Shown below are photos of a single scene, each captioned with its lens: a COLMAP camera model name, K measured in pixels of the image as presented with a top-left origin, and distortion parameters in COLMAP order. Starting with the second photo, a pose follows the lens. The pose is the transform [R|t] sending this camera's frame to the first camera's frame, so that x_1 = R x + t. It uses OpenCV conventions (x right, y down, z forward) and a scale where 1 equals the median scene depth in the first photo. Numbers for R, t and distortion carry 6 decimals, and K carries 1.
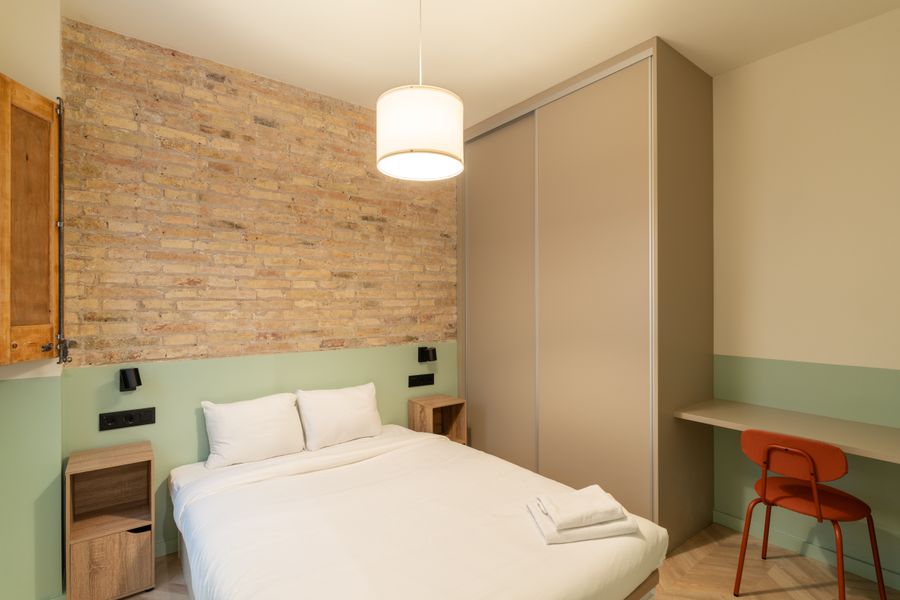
lens RADIAL K [[433.8, 0, 448.0], [0, 433.8, 302.7], [0, 0, 1]] dist [-0.006395, 0.001790]
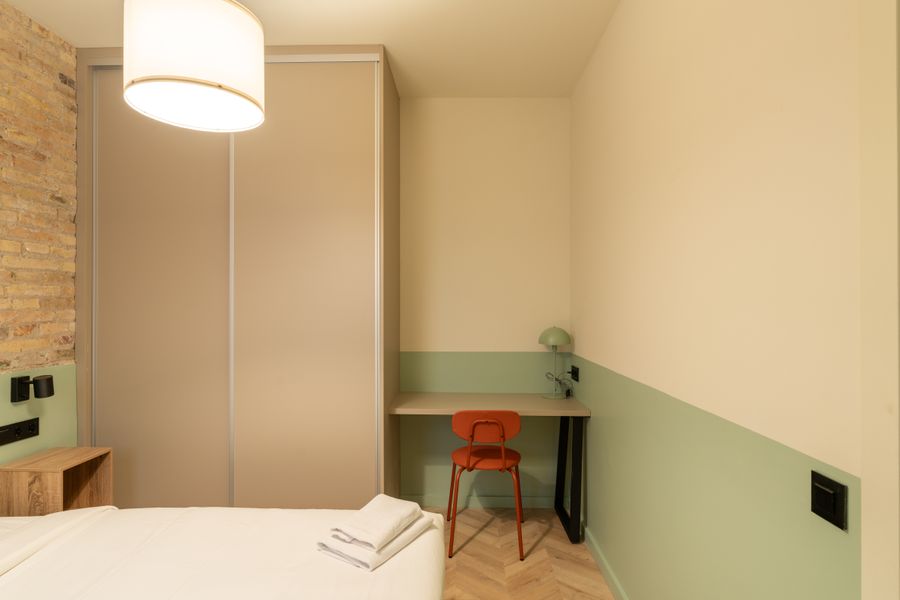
lens RADIAL K [[484.9, 0, 445.8], [0, 484.9, 300.4], [0, 0, 1]] dist [0.012339, 0.002041]
pose [[0.638206, 0.008163, 0.769822, -0.204547], [-0.003135, 0.999963, -0.008004, -0.000955], [-0.769859, 0.002695, 0.638209, 0.100565]]
